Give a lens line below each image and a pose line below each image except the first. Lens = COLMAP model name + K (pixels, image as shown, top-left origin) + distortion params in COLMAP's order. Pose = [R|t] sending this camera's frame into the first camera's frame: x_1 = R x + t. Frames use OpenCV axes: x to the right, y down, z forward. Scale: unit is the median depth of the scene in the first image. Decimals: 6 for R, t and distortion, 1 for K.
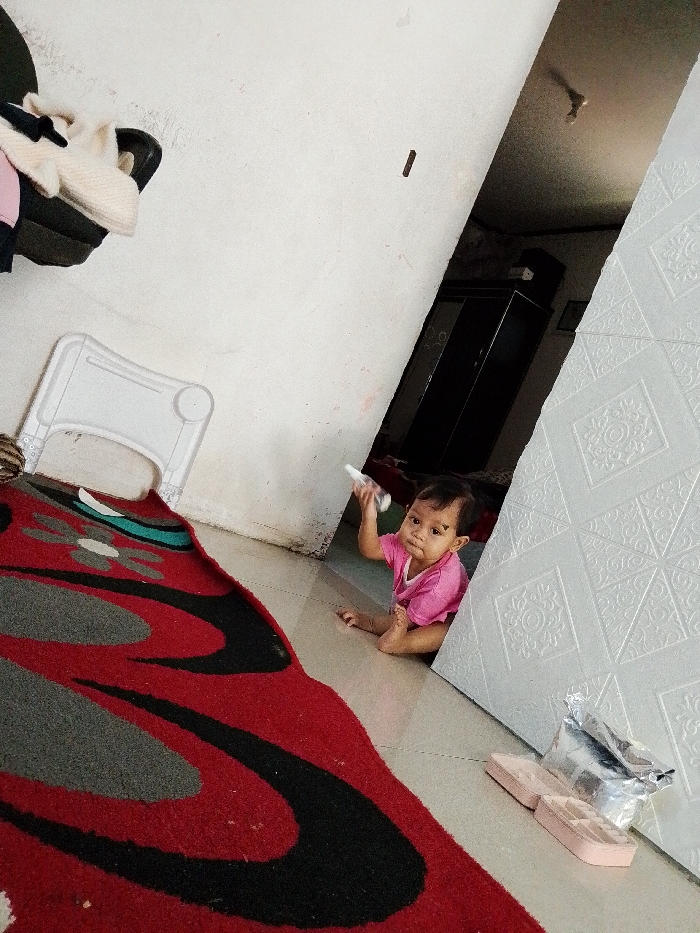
lens RADIAL K [[721.6, 0, 352.8], [0, 721.6, 521.4], [0, 0, 1]] dist [0.049357, -0.156258]
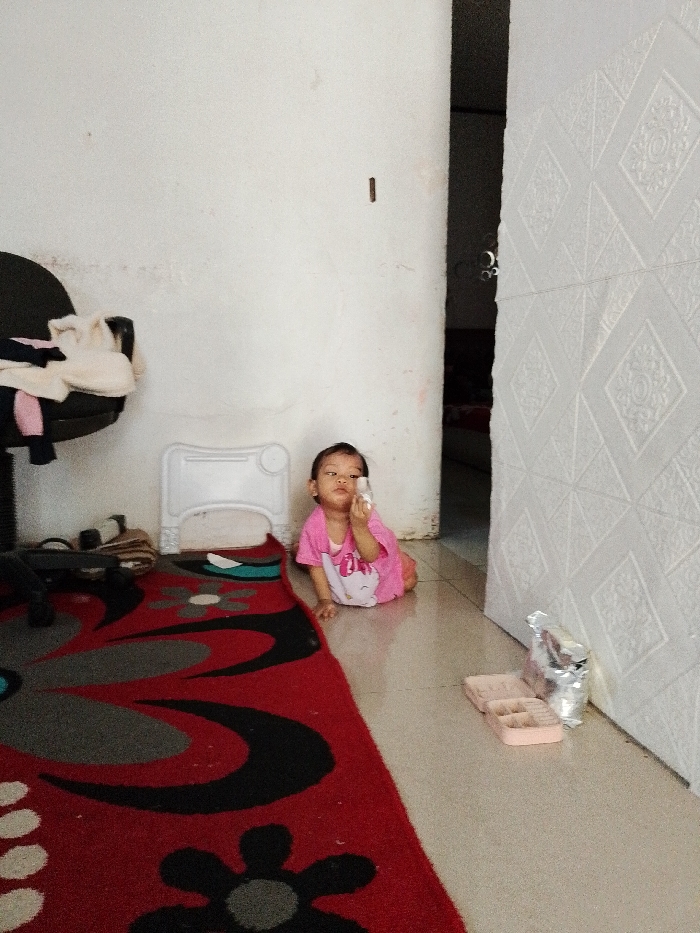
lens RADIAL K [[721.6, 0, 352.8], [0, 721.6, 521.4], [0, 0, 1]] dist [0.049357, -0.156258]
pose [[0.880974, -0.312221, -0.355533, 0.484037], [0.325628, 0.945213, -0.023192, 0.020763], [0.343295, -0.095340, 0.934376, -0.203520]]
